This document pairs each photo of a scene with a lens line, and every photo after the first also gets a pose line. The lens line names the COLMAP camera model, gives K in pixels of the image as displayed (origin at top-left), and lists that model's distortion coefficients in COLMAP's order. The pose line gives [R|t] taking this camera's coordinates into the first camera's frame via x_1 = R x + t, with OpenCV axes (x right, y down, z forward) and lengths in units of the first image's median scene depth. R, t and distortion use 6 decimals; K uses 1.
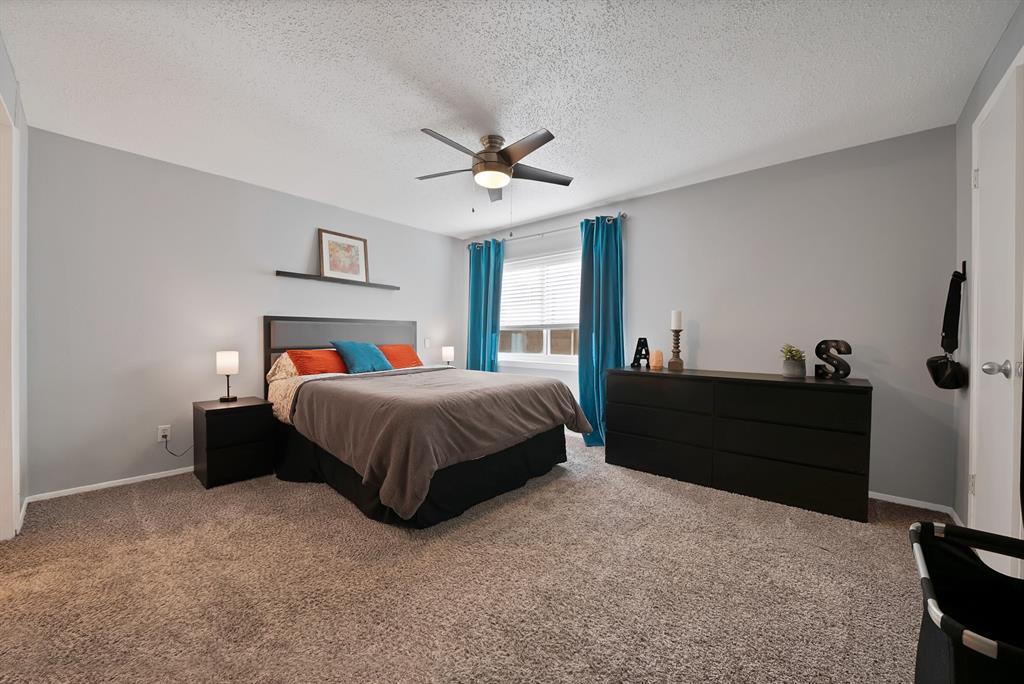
lens RADIAL K [[391.9, 0, 517.0], [0, 391.9, 337.9], [0, 0, 1]] dist [-0.016007, 0.000019]
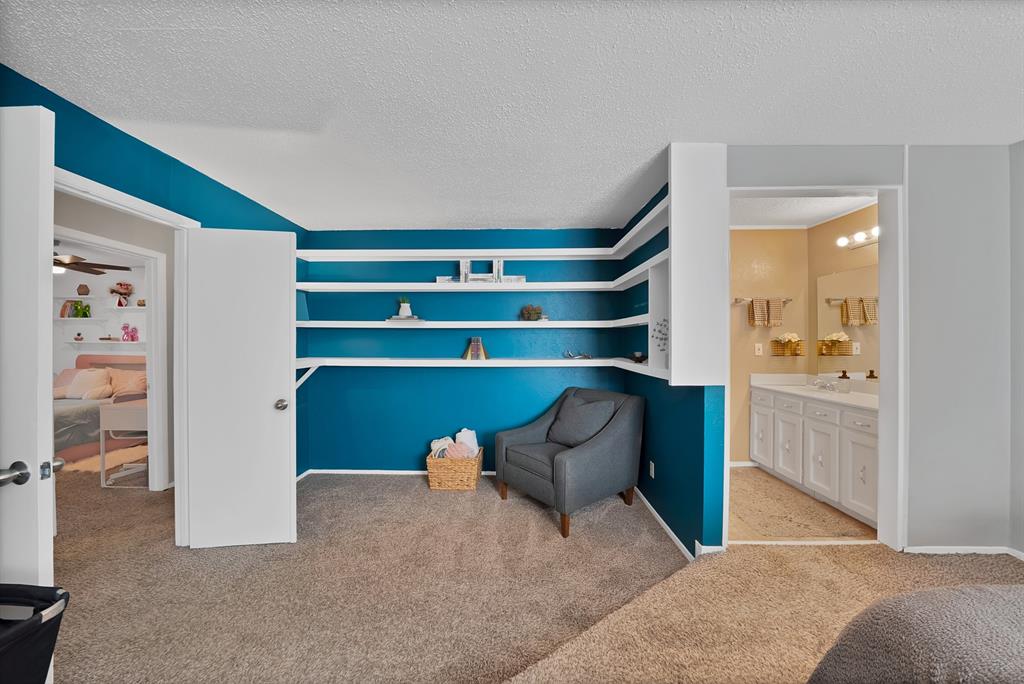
lens RADIAL K [[380.6, 0, 513.8], [0, 380.6, 345.2], [0, 0, 1]] dist [-0.010832, 0.000158]
pose [[-0.761801, -0.005808, -0.647785, 0.135735], [-0.007719, 0.999970, 0.000112, -0.039174], [0.647765, 0.005086, -0.761824, 0.582873]]
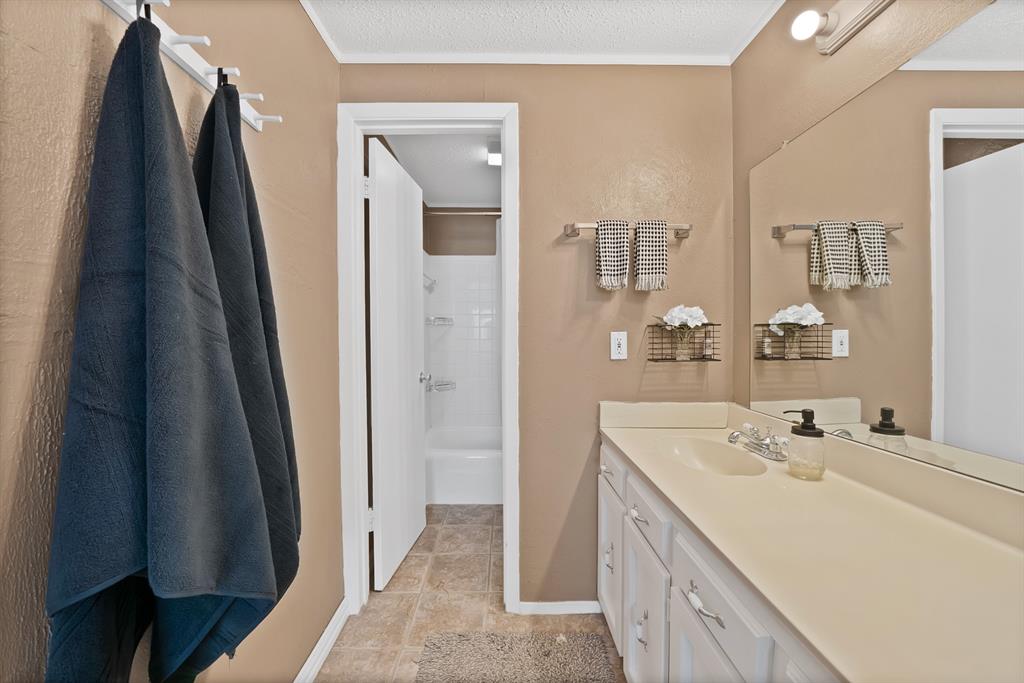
lens RADIAL K [[388.0, 0, 510.1], [0, 388.0, 343.9], [0, 0, 1]] dist [-0.012651, 0.000009]
pose [[-0.738539, 0.004855, -0.674194, -0.630125], [-0.006585, 0.999874, 0.014414, -0.040488], [0.674179, 0.015085, -0.738414, 0.478603]]
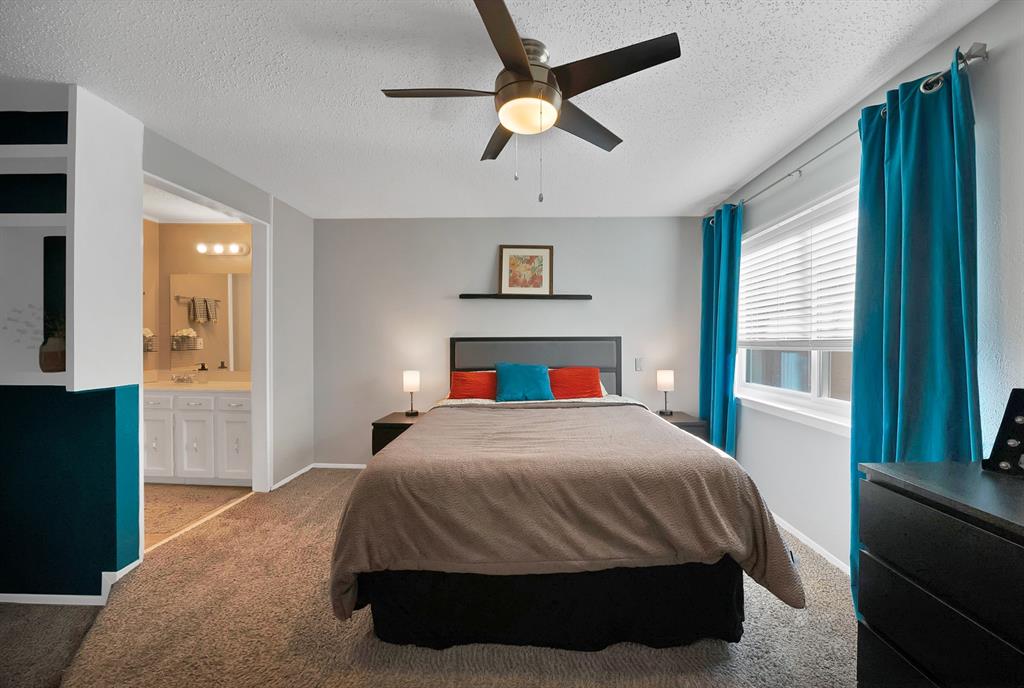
lens RADIAL K [[391.9, 0, 517.0], [0, 391.9, 339.9], [0, 0, 1]] dist [-0.016007, 0.000019]
pose [[0.625061, -0.008388, -0.780531, 0.273654], [0.002399, 0.999958, -0.008826, -0.036181], [0.780572, 0.003644, 0.625055, 0.422830]]
